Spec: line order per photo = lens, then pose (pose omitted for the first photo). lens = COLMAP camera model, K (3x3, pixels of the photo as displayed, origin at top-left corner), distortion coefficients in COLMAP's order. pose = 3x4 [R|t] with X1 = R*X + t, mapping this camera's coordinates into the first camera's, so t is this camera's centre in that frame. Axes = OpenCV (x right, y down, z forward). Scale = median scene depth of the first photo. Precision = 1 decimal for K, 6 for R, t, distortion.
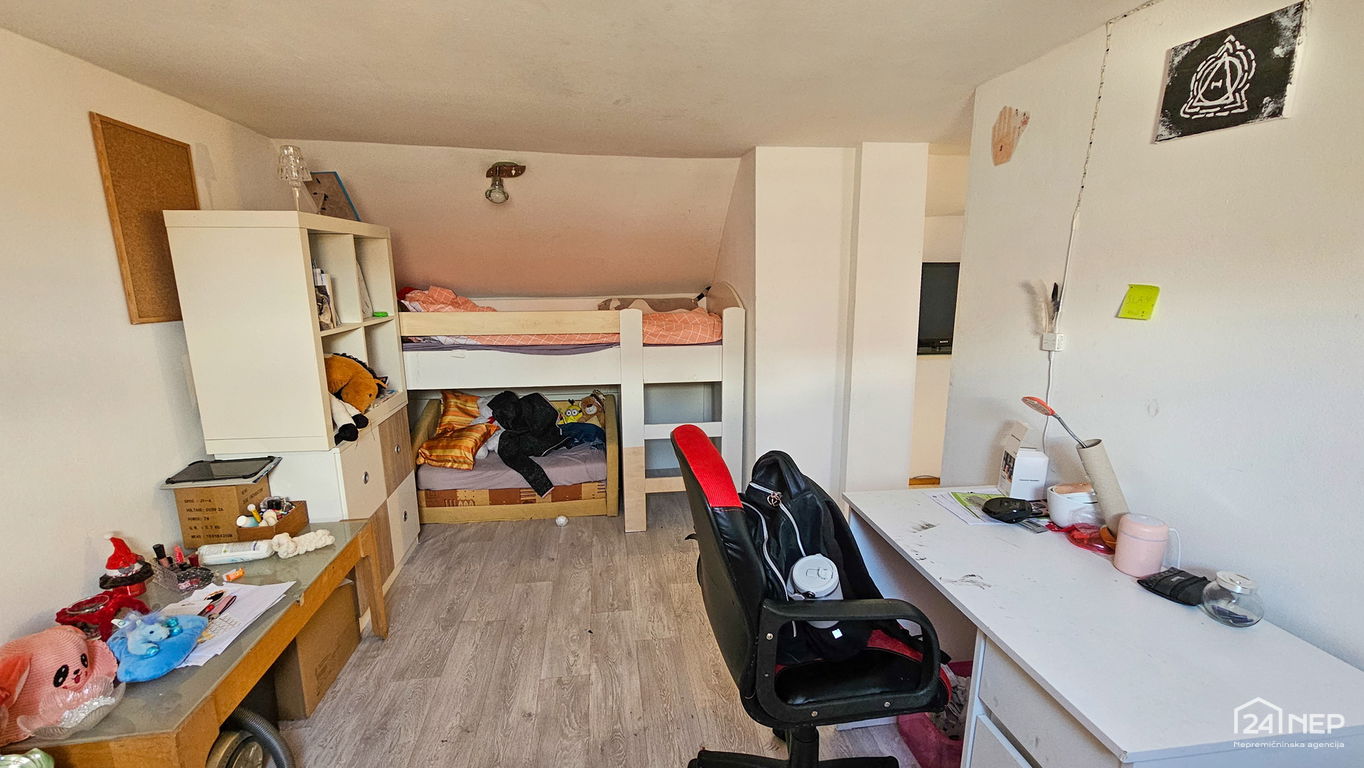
lens RADIAL K [[582.6, 0, 675.8], [0, 582.6, 391.2], [0, 0, 1]] dist [-0.002396, -0.000500]
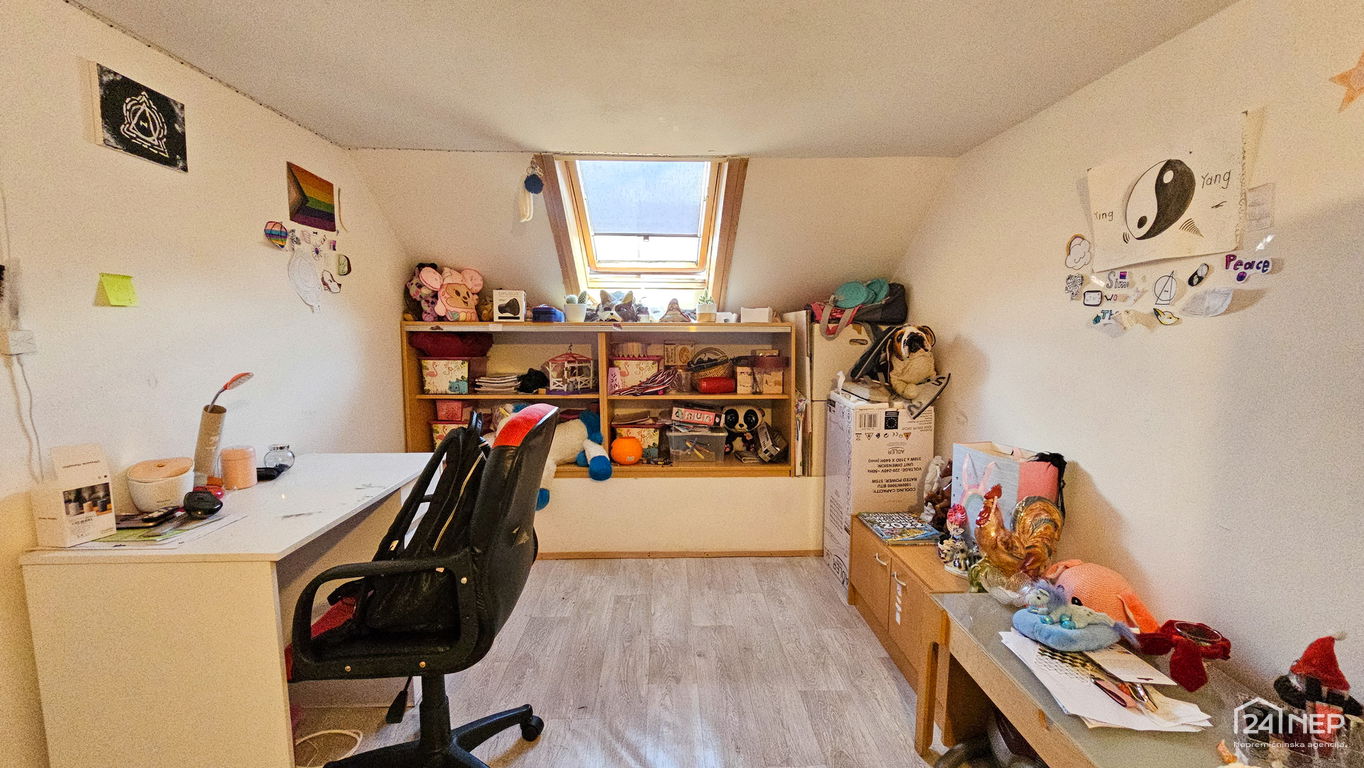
lens RADIAL K [[582.6, 0, 675.8], [0, 582.6, 391.2], [0, 0, 1]] dist [-0.002396, -0.000500]
pose [[-0.998749, 0.002550, 0.049936, -0.330941], [0.019117, 0.942302, 0.334219, -0.374448], [-0.046202, 0.334756, -0.941172, 2.372618]]
